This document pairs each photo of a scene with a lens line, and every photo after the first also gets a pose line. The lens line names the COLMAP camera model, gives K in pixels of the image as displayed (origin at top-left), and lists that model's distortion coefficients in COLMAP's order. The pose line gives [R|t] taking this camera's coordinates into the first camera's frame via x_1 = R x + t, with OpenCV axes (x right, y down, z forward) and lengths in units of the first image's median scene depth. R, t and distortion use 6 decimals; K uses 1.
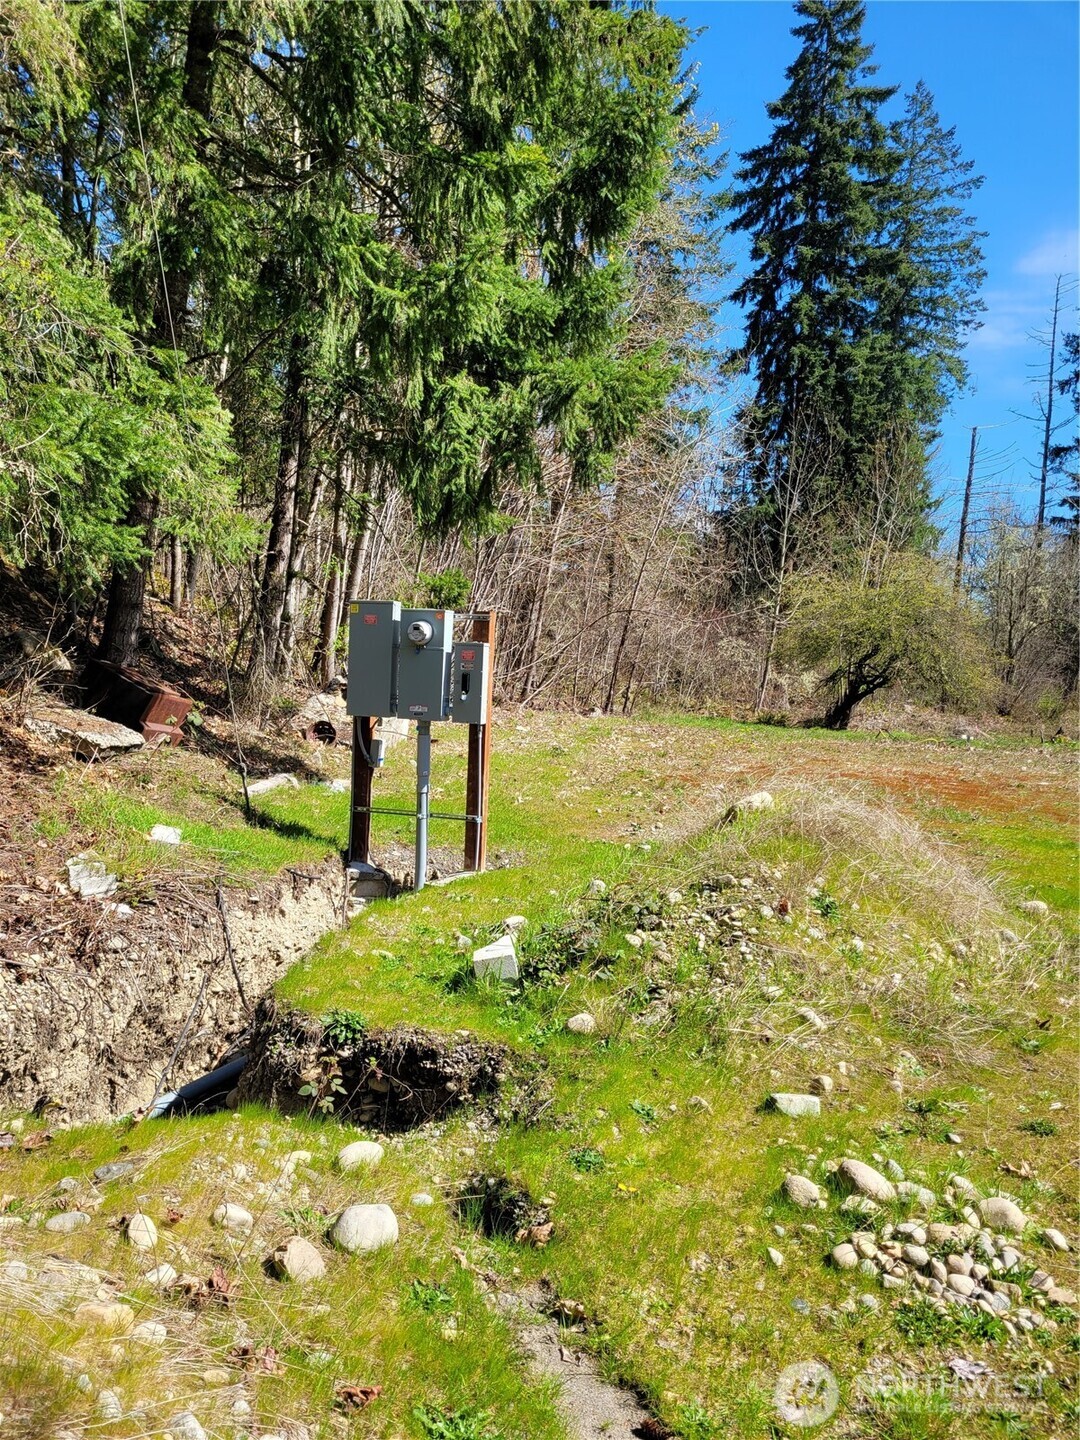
lens RADIAL K [[1078.6, 0, 517.3], [0, 1078.6, 722.8], [0, 0, 1]] dist [0.058847, -0.051566]
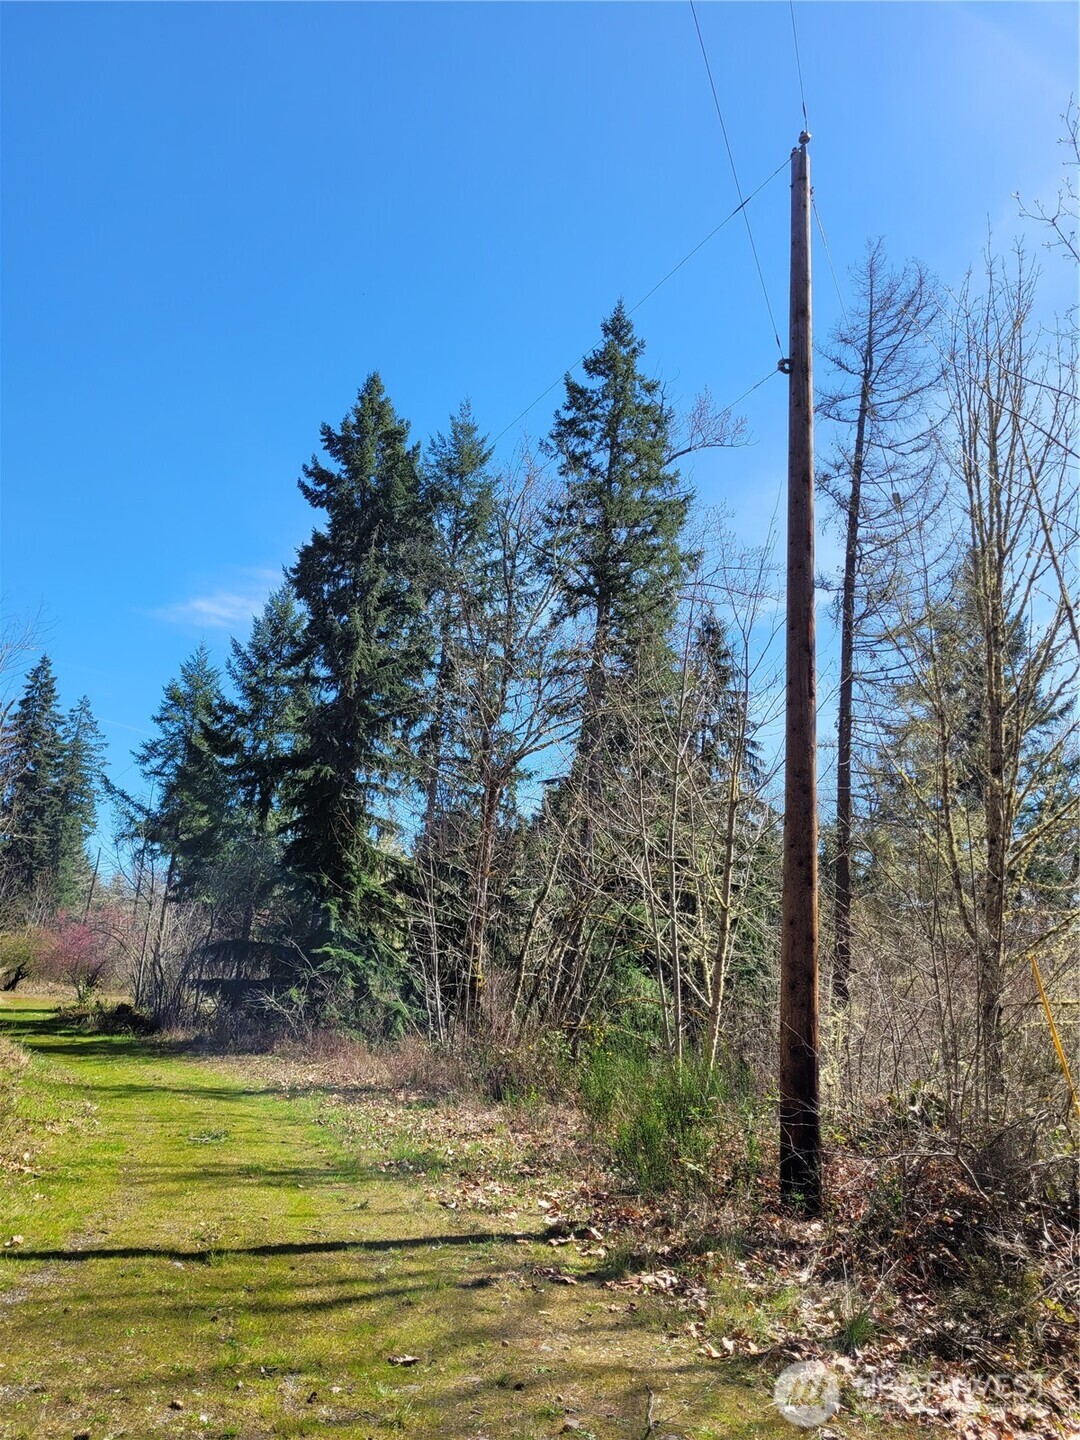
lens RADIAL K [[1078.6, 0, 517.3], [0, 1078.6, 722.8], [0, 0, 1]] dist [0.058847, -0.051566]
pose [[0.779154, 0.147046, 0.609341, -0.334463], [0.006666, 0.970097, -0.242628, 0.015624], [-0.626798, 0.193106, 0.754874, -1.407963]]
